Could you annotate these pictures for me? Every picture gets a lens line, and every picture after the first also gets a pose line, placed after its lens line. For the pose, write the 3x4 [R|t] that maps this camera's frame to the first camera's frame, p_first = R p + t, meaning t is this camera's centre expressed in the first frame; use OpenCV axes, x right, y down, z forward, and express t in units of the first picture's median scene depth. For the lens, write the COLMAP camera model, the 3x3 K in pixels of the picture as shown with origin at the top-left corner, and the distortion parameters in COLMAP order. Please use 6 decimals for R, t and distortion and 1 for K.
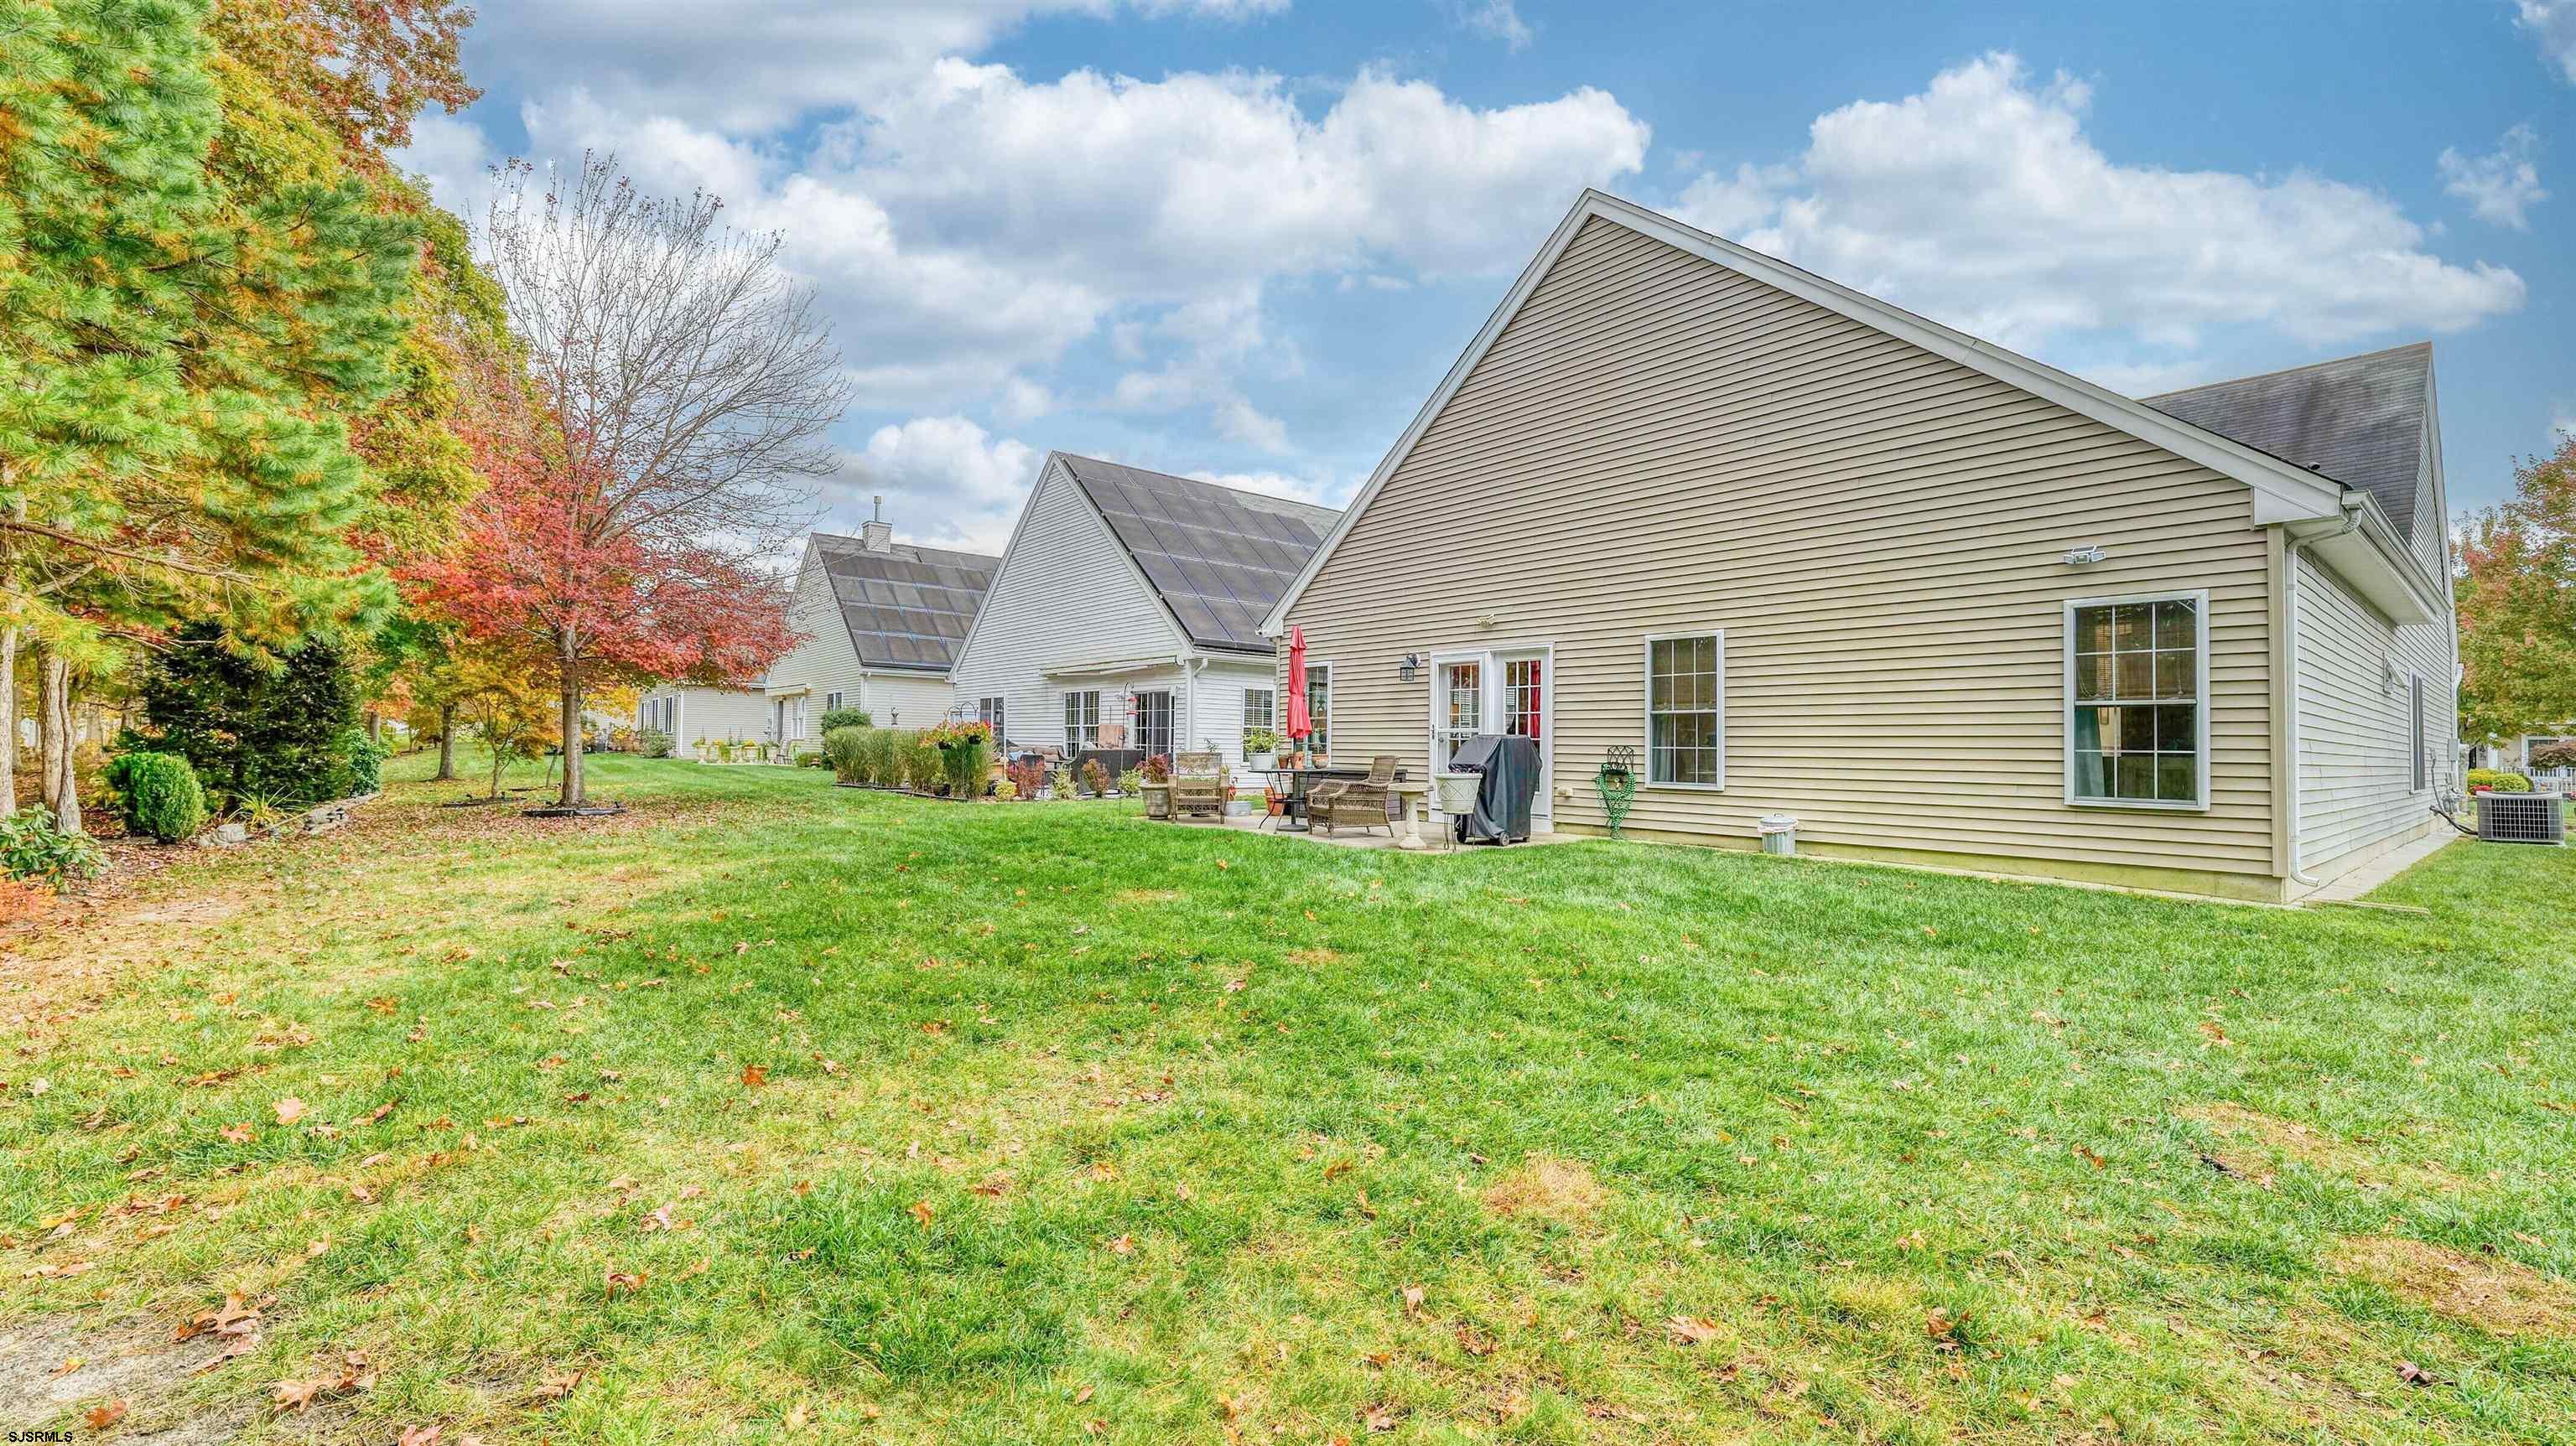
lens RADIAL K [[1042.9, 0, 1273.2], [0, 1042.9, 722.5], [0, 0, 1]] dist [-0.013365, 0.000132]
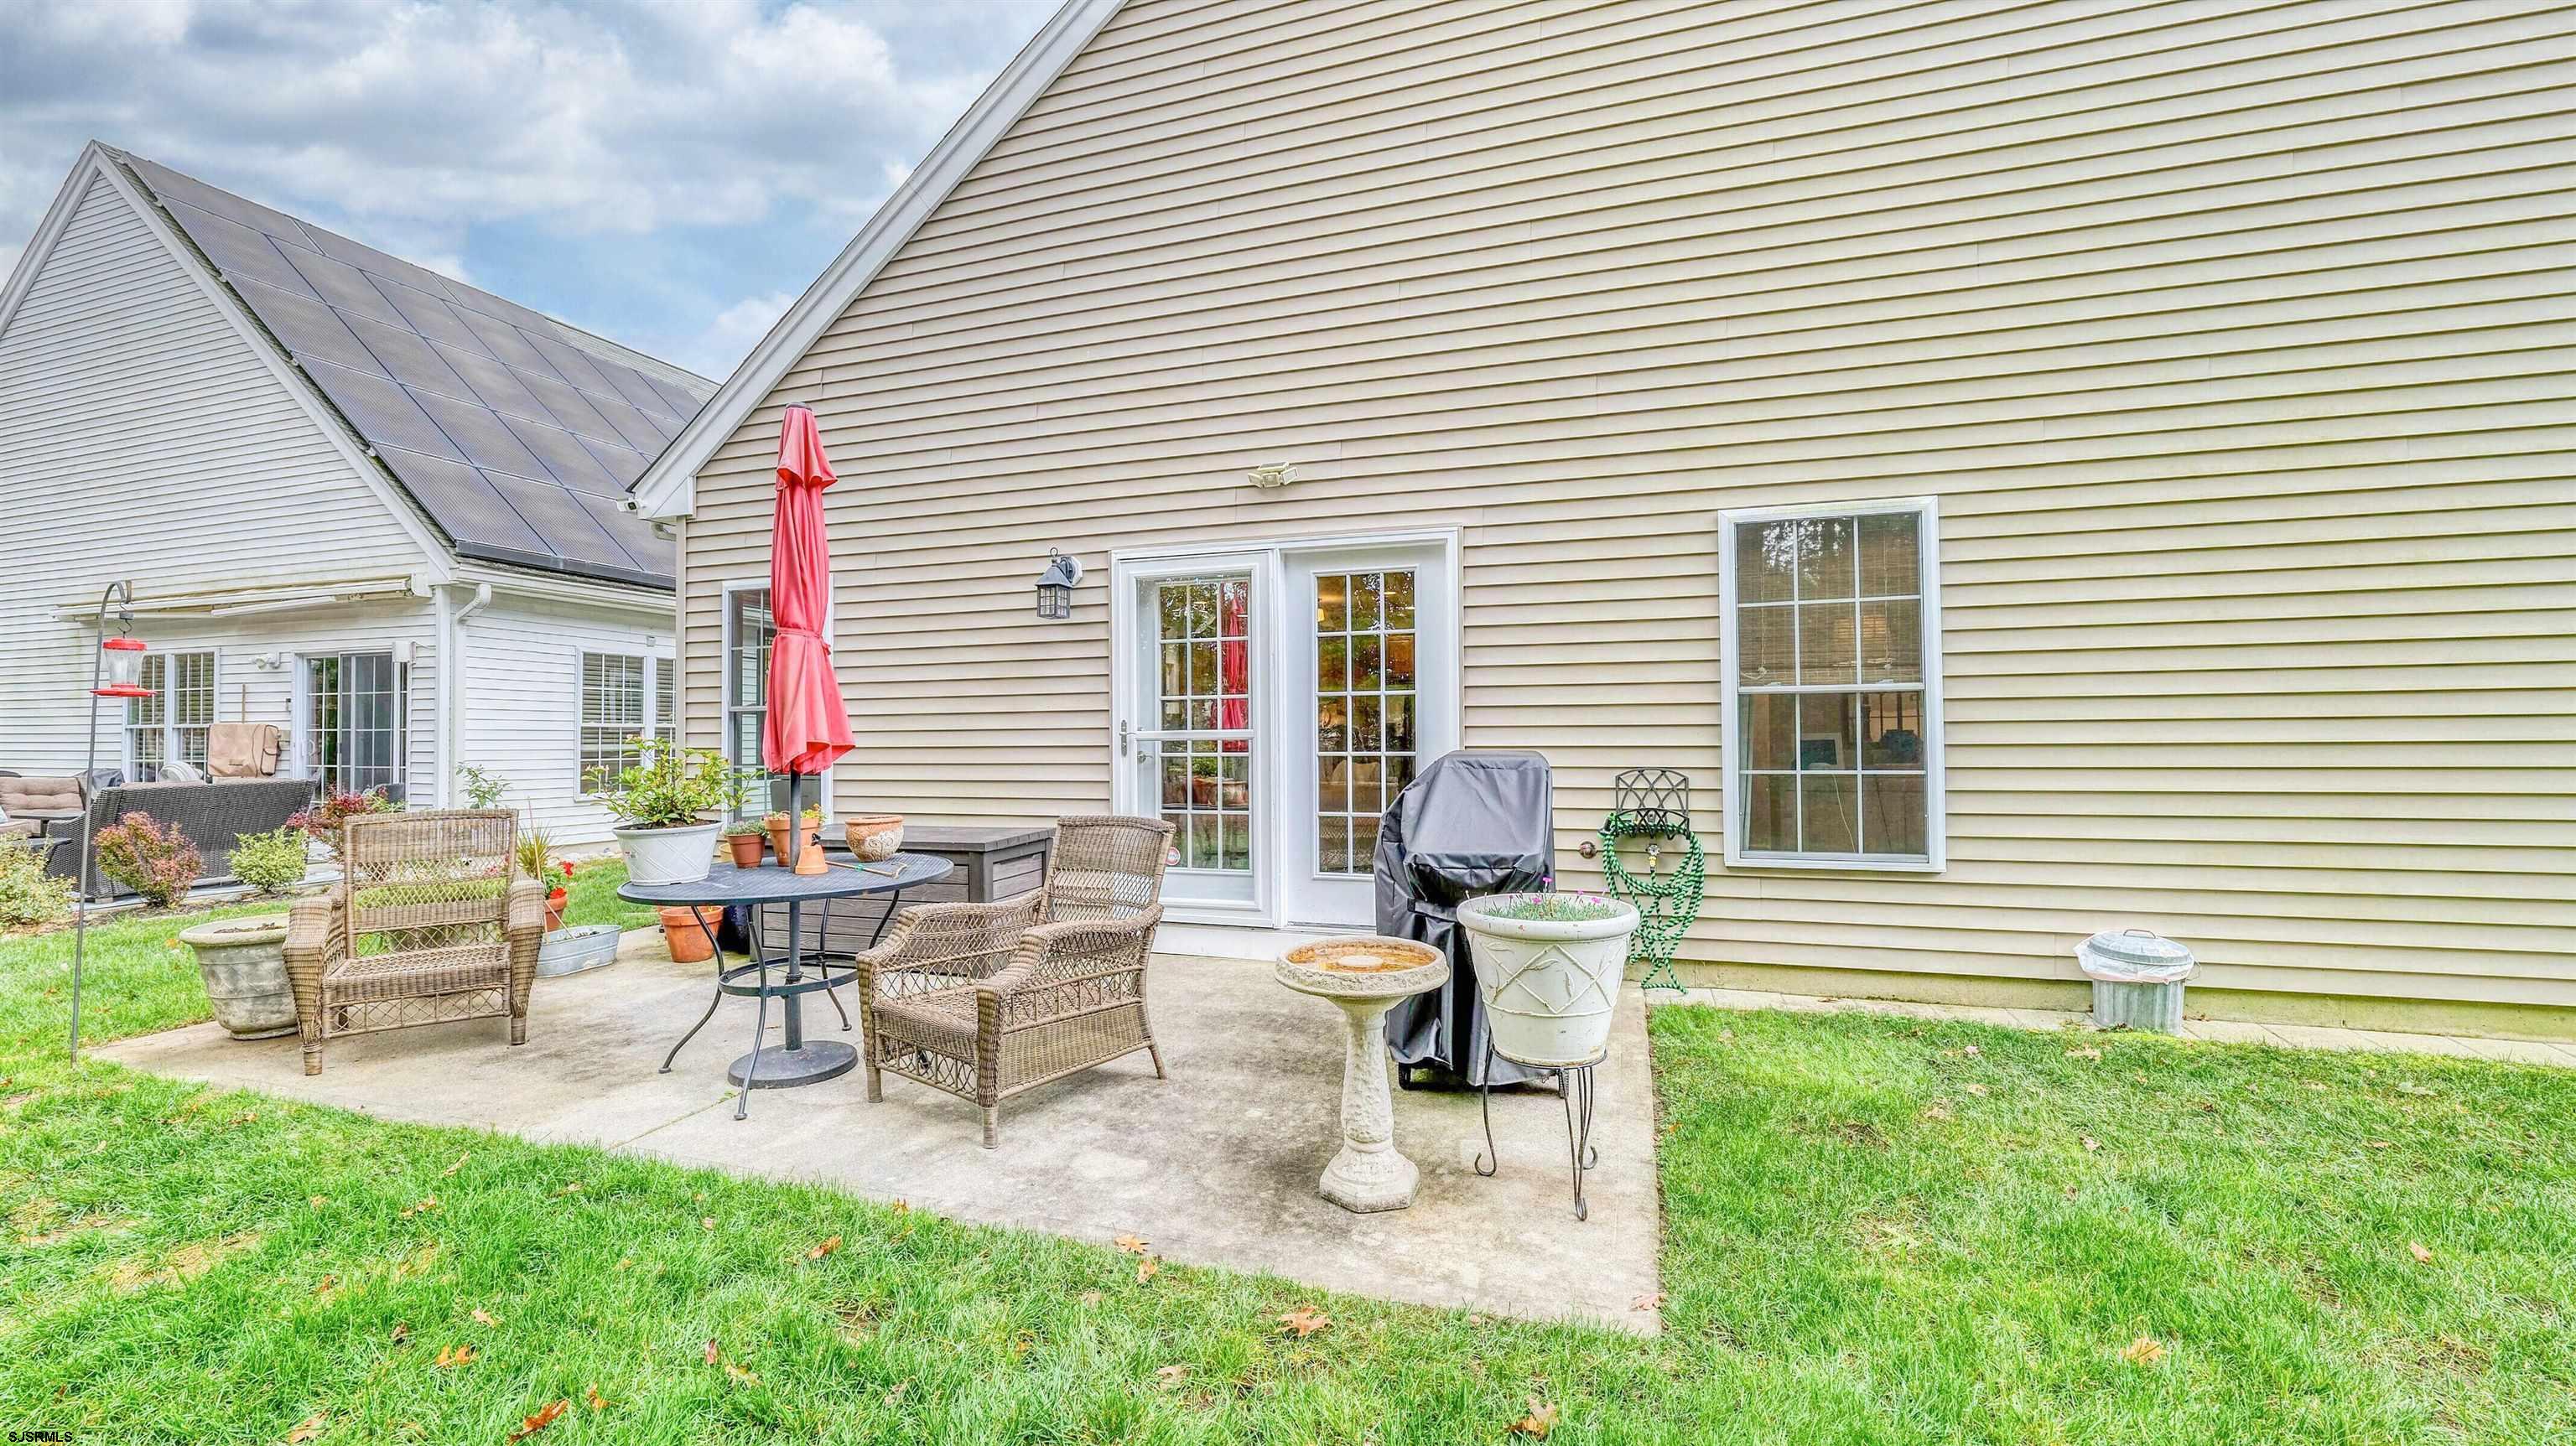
lens RADIAL K [[1045.6, 0, 1288.0], [0, 1045.6, 723.0], [0, 0, 1]] dist [-0.019568, 0.000019]
pose [[0.839644, -0.015996, 0.542901, -0.014078], [0.008318, 0.999828, 0.016595, -0.002577], [-0.543073, -0.009418, 0.839633, 0.399642]]
